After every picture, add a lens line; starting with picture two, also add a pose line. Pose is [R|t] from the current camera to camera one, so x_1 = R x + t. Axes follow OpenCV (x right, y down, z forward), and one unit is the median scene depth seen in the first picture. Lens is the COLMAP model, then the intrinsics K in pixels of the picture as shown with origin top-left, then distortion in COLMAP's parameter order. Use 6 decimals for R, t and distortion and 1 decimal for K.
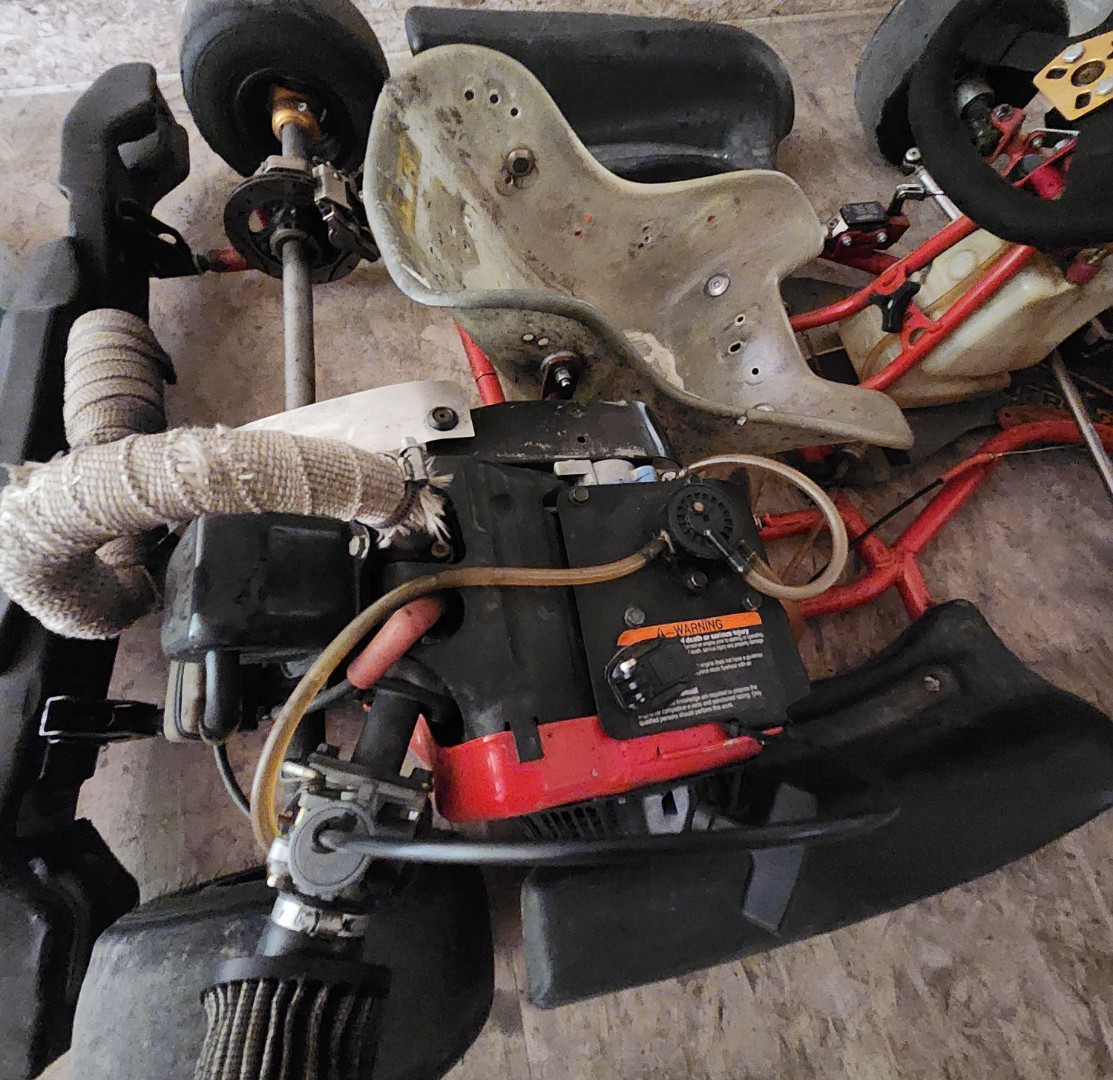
lens RADIAL K [[585.5, 0, 565.6], [0, 585.5, 512.0], [0, 0, 1]] dist [0.000639, -0.000082]
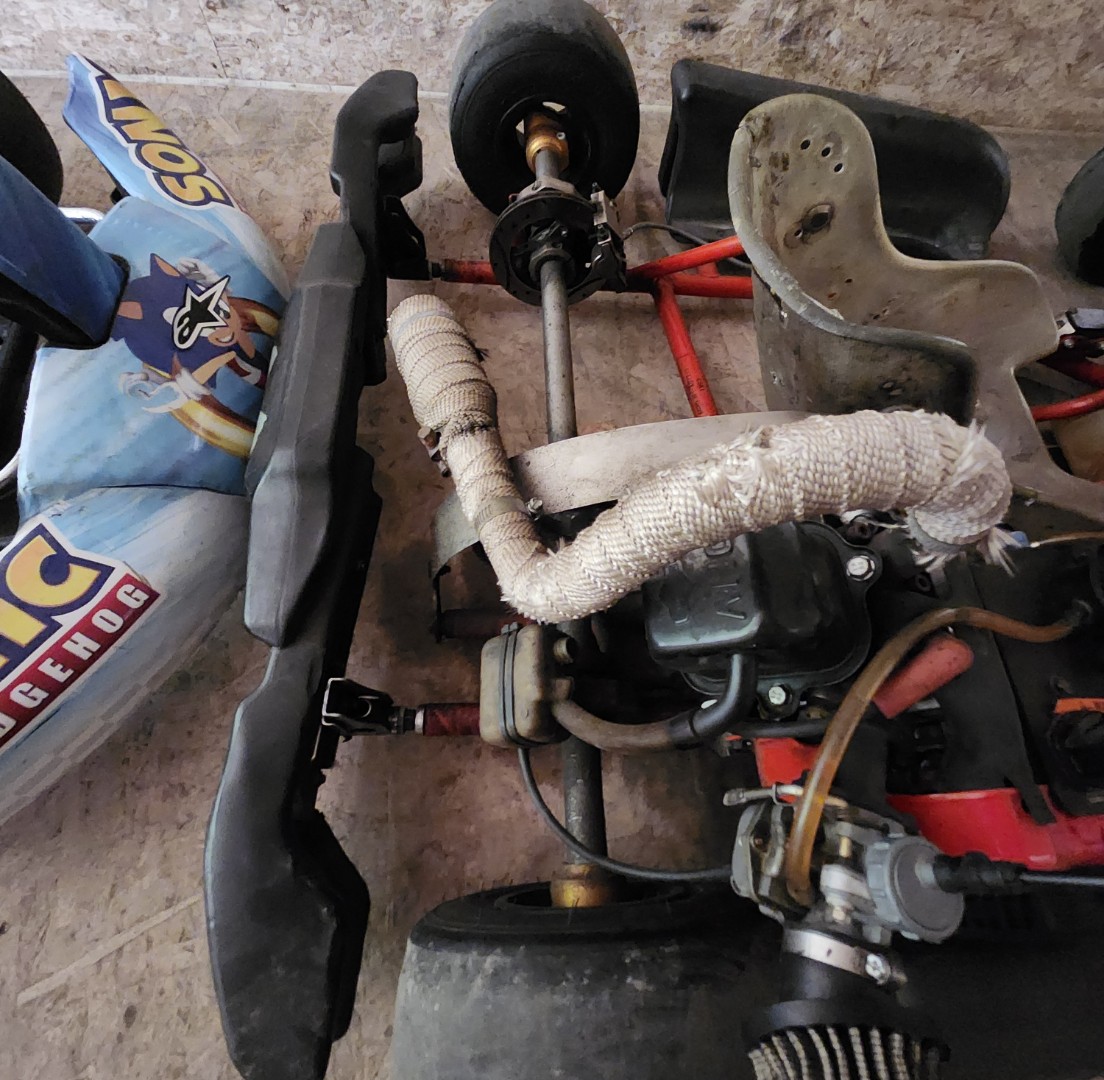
lens RADIAL K [[578.1, 0, 571.0], [0, 578.1, 542.3], [0, 0, 1]] dist [0.002037, 0.000249]
pose [[0.988849, 0.148921, 0.001026, -0.391441], [-0.148710, 0.987772, -0.046824, 0.062817], [-0.007986, 0.046149, 0.998903, 0.029900]]
